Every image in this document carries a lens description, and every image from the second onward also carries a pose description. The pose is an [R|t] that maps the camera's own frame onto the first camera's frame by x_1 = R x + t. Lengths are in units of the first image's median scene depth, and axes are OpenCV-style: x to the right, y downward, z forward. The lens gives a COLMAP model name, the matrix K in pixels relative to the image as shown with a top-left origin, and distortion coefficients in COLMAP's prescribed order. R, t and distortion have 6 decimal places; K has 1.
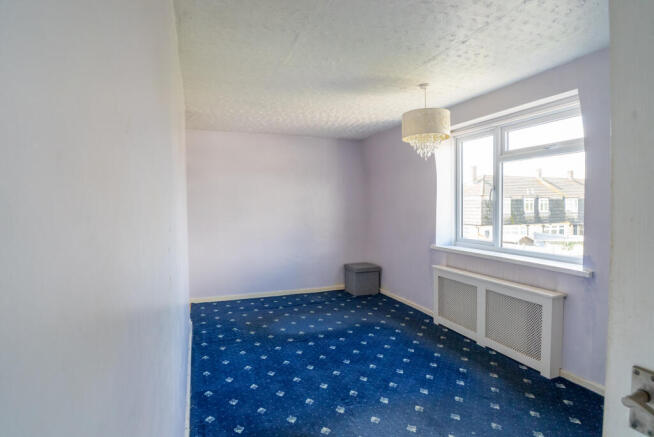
lens RADIAL K [[393.4, 0, 328.5], [0, 393.4, 218.4], [0, 0, 1]] dist [-0.010413, -0.001518]
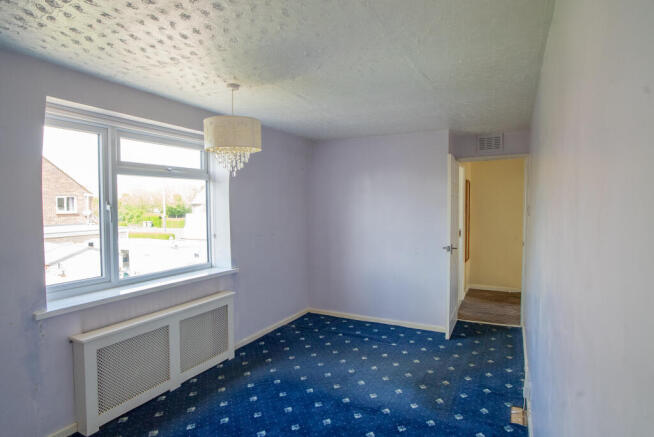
lens RADIAL K [[393.4, 0, 327.3], [0, 393.4, 220.5], [0, 0, 1]] dist [-0.010413, -0.001518]
pose [[-0.698605, -0.028462, 0.714941, -0.457234], [0.032171, 0.996949, 0.071124, -0.098252], [-0.714784, 0.072688, -0.695557, 1.340720]]
